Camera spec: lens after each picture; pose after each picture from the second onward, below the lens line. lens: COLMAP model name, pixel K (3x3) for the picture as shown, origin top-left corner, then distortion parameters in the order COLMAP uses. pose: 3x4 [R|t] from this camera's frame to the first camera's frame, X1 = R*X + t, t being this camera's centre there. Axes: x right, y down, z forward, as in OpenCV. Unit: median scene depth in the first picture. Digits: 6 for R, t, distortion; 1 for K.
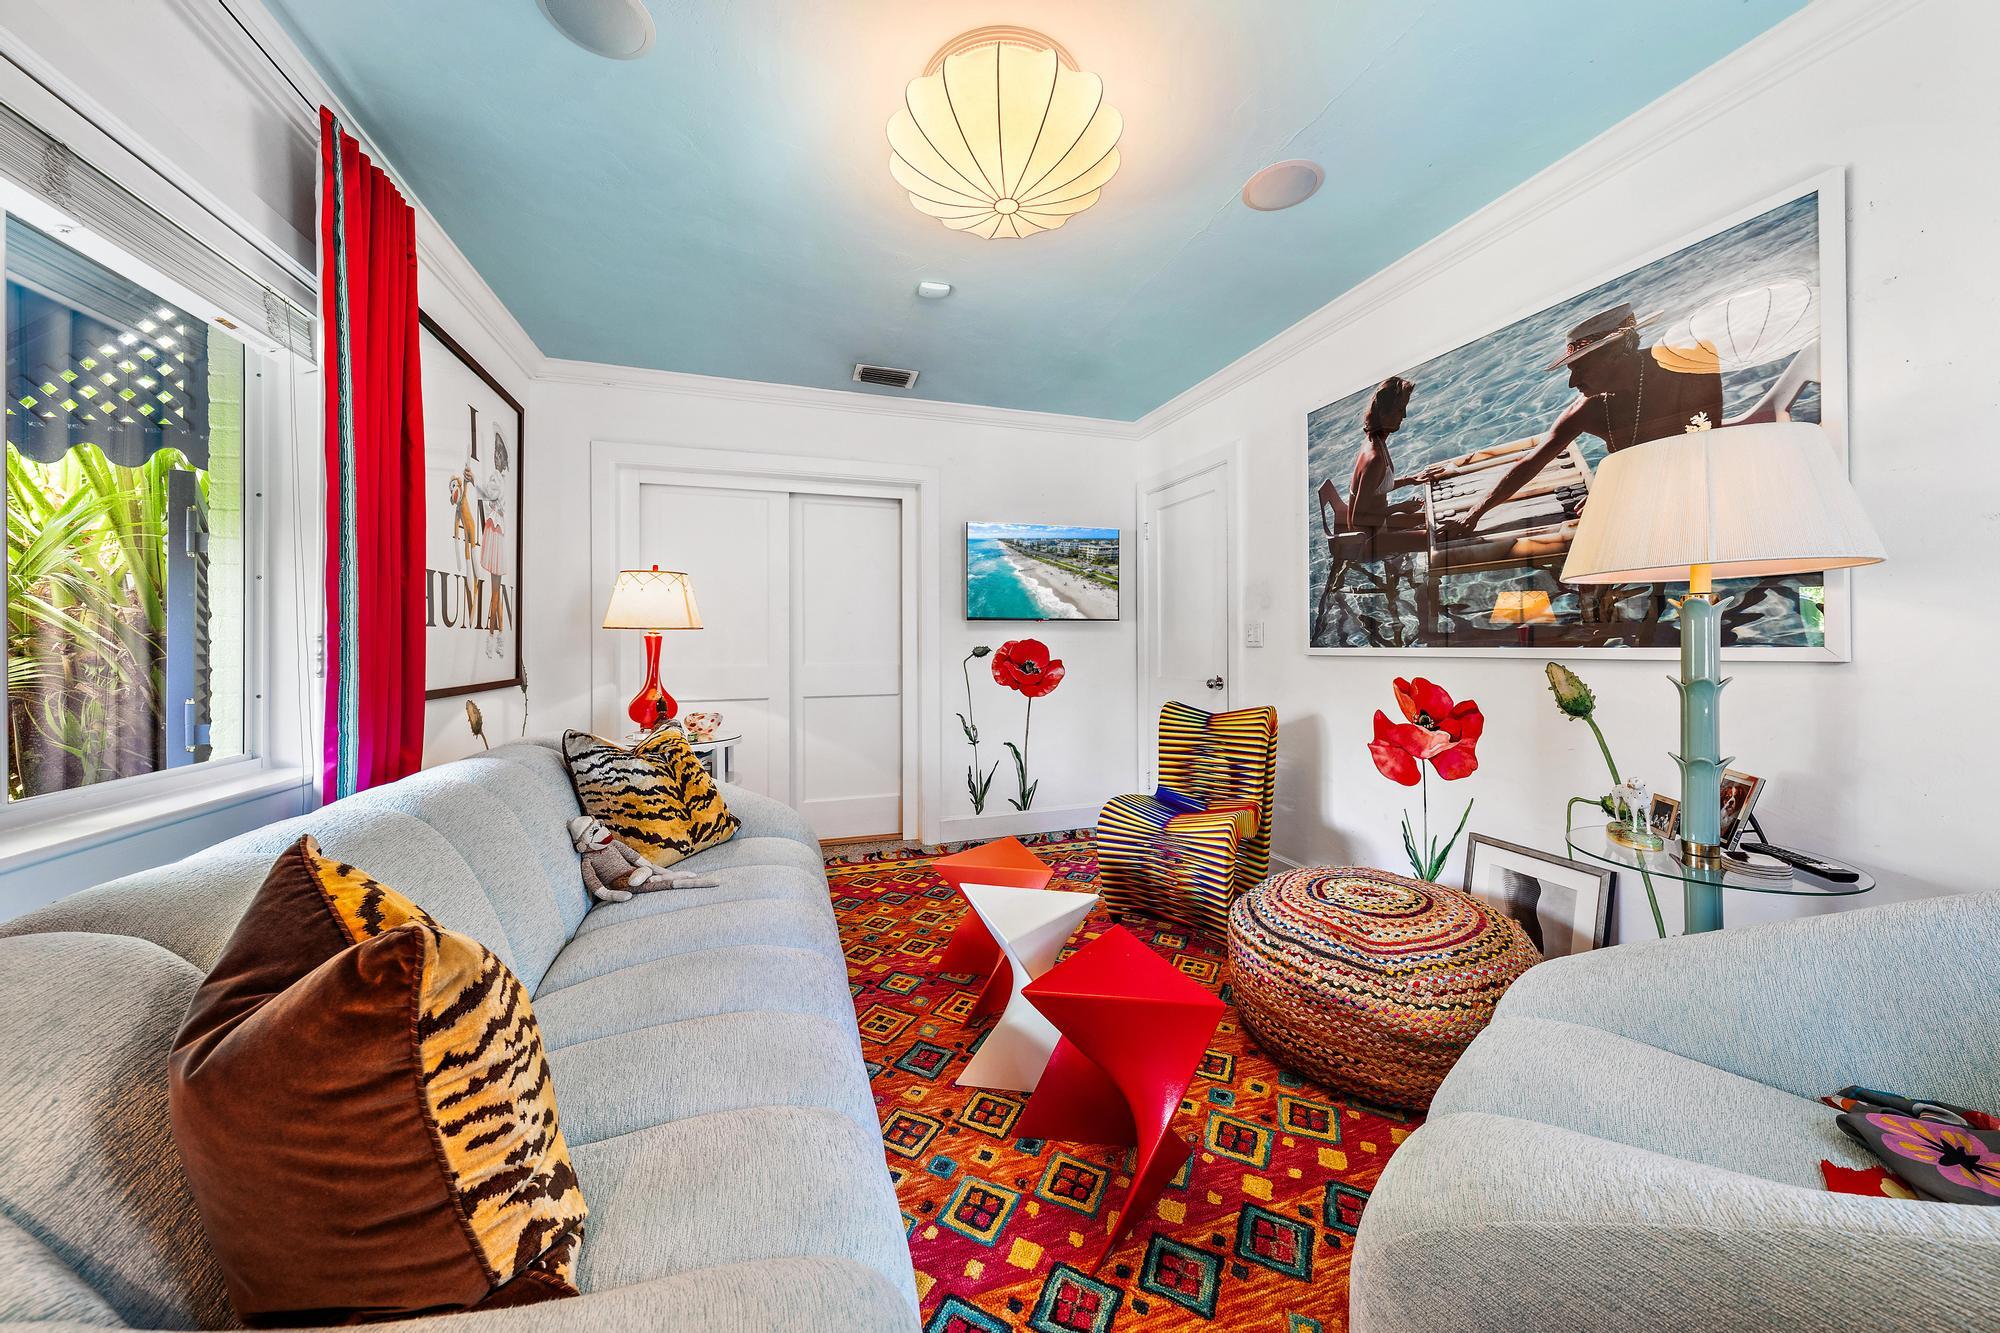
lens RADIAL K [[673.8, 0, 1006.2], [0, 673.8, 639.2], [0, 0, 1]] dist [-0.000015, 0.000311]
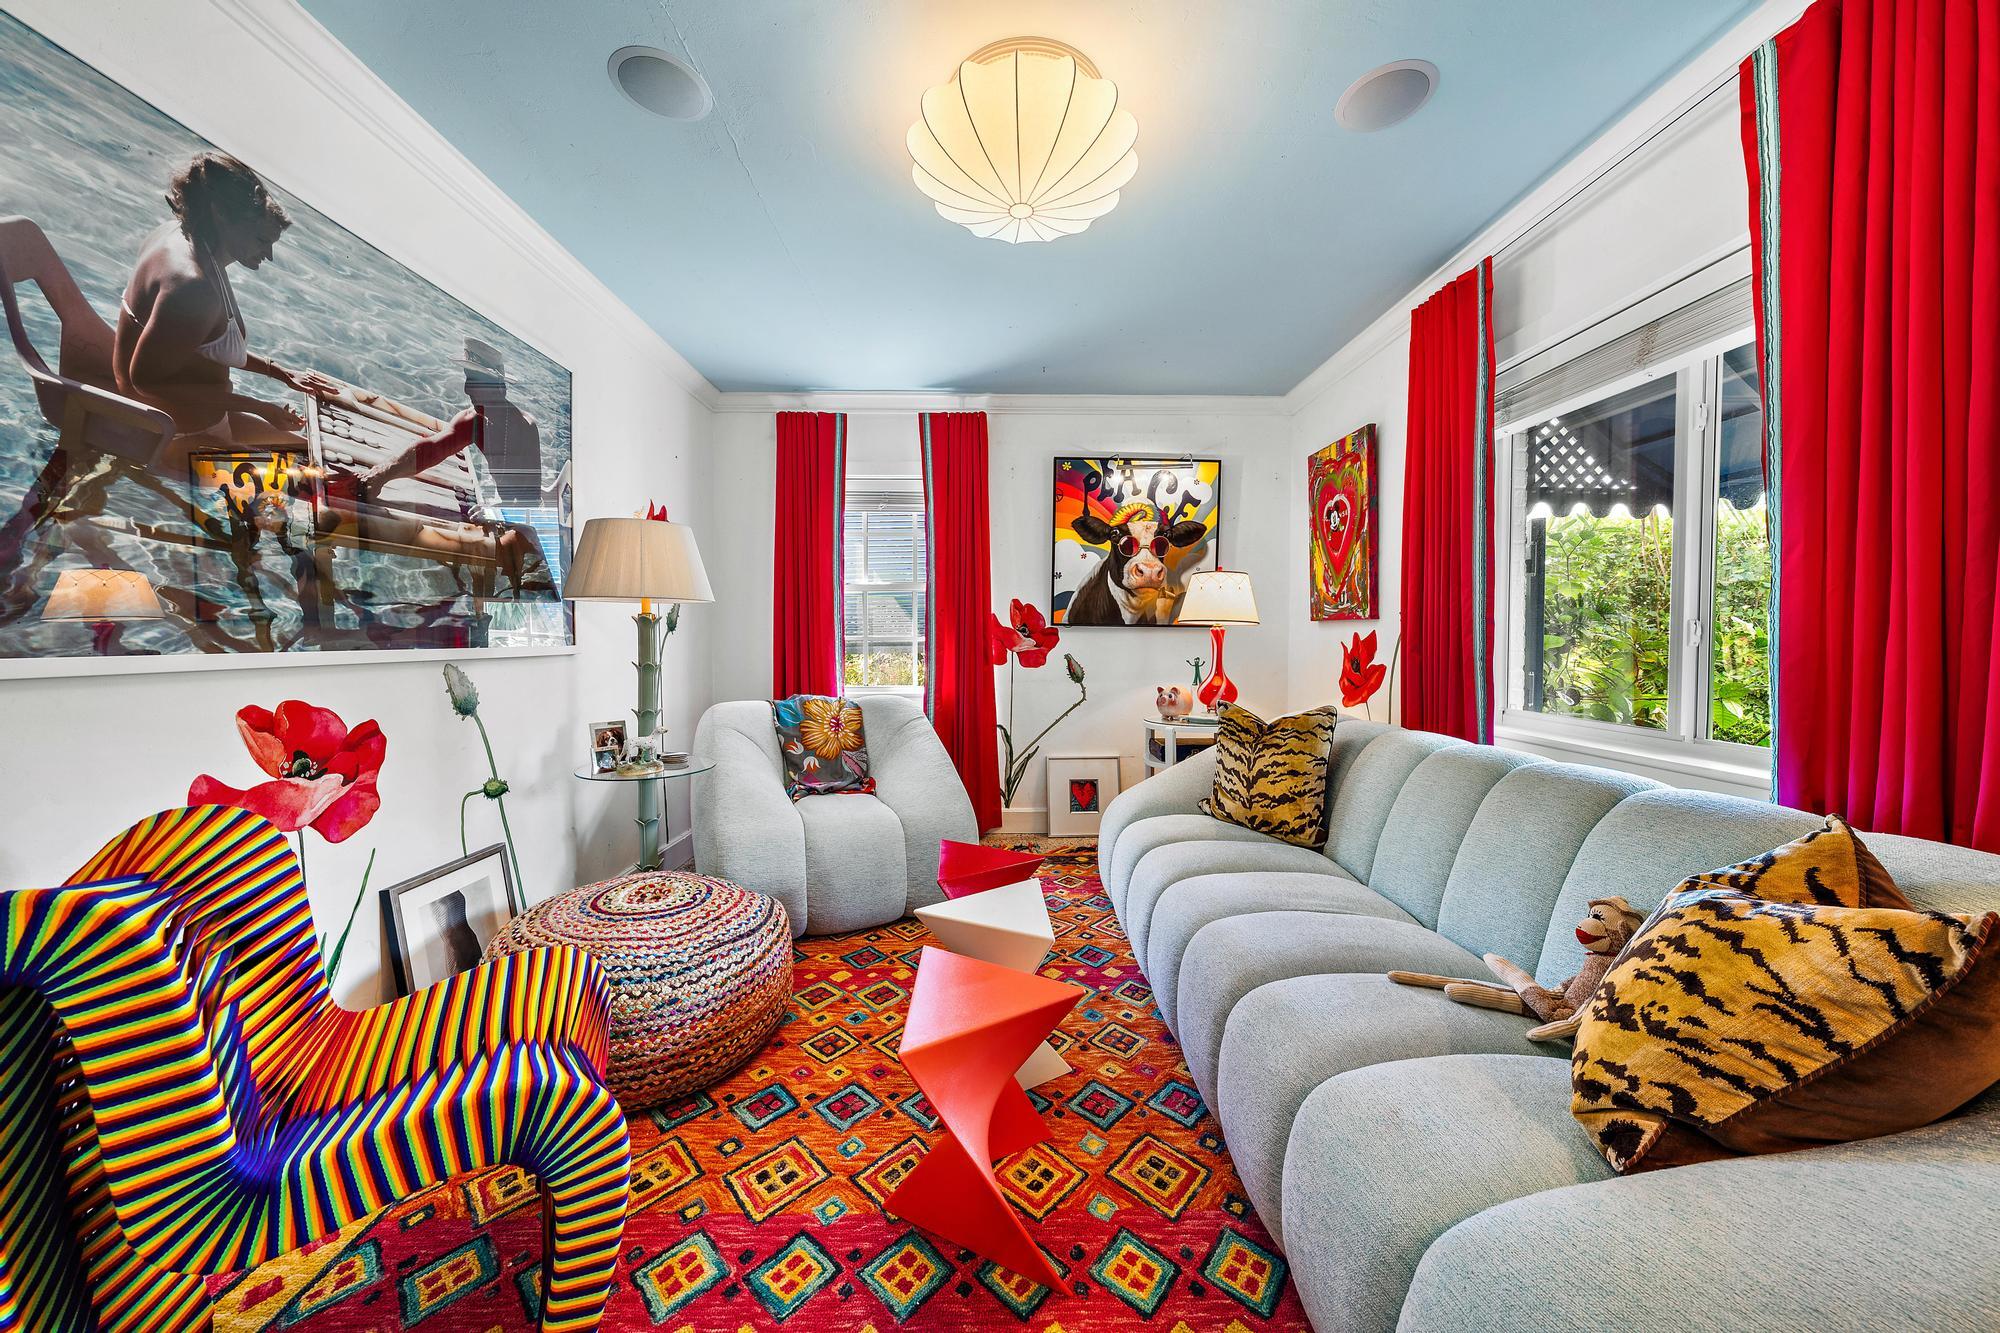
lens RADIAL K [[673.8, 0, 1010.6], [0, 673.8, 655.8], [0, 0, 1]] dist [-0.000015, 0.000311]
pose [[-0.958061, 0.000412, 0.286563, -0.206027], [0.005513, 0.999840, 0.016995, 0.009697], [-0.286511, 0.017862, -0.957911, 1.471677]]
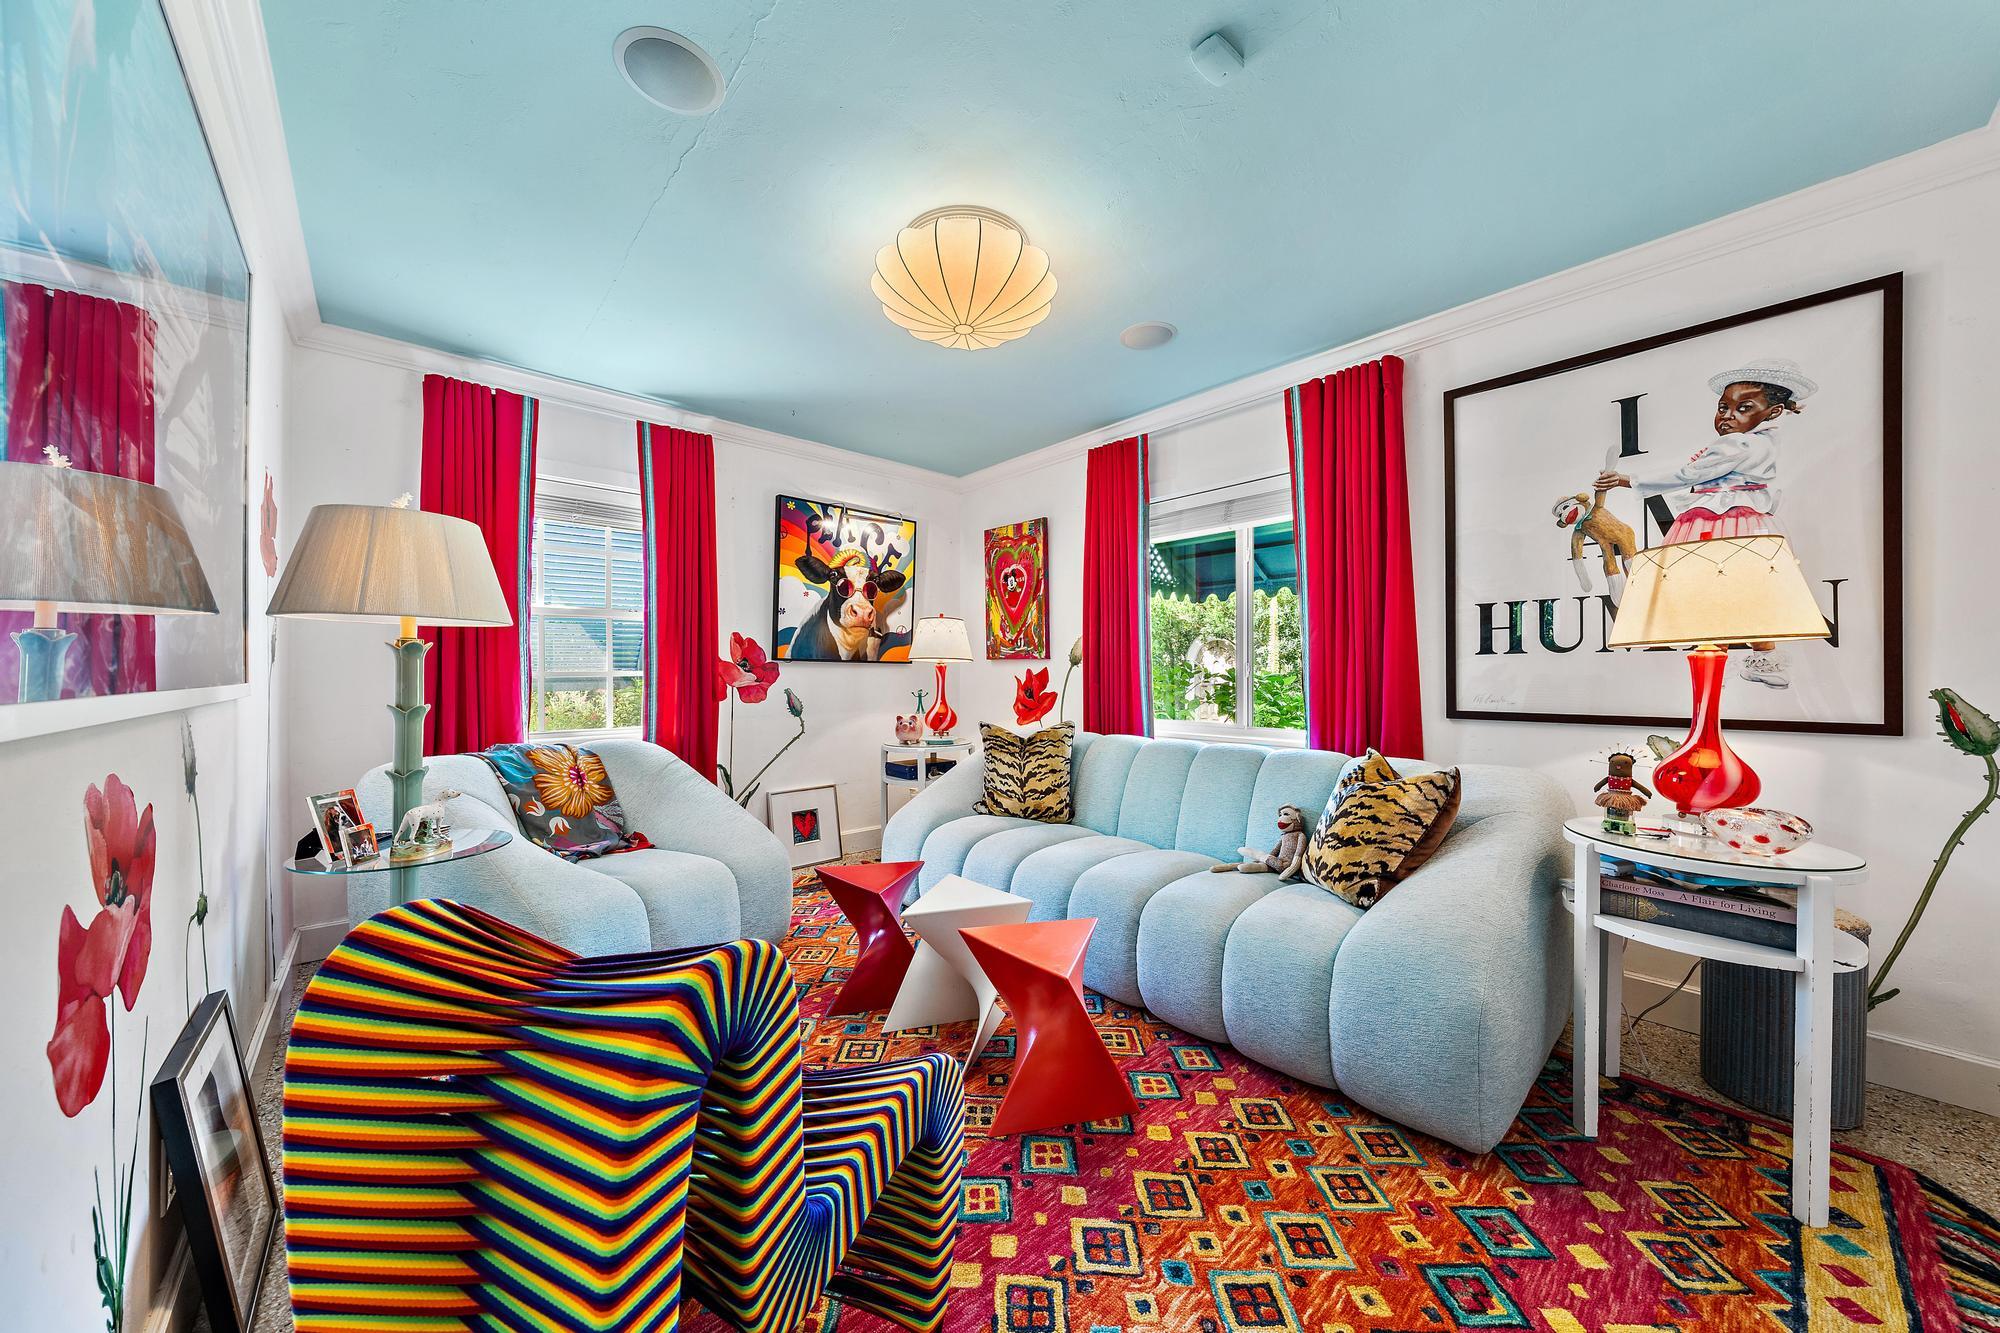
lens RADIAL K [[673.8, 0, 1012.6], [0, 673.8, 675.4], [0, 0, 1]] dist [-0.000015, 0.000311]
pose [[-0.911163, 0.008676, -0.411954, 0.322537], [0.010315, 0.999945, -0.001754, 0.009716], [0.411916, -0.005847, -0.911203, 1.612197]]
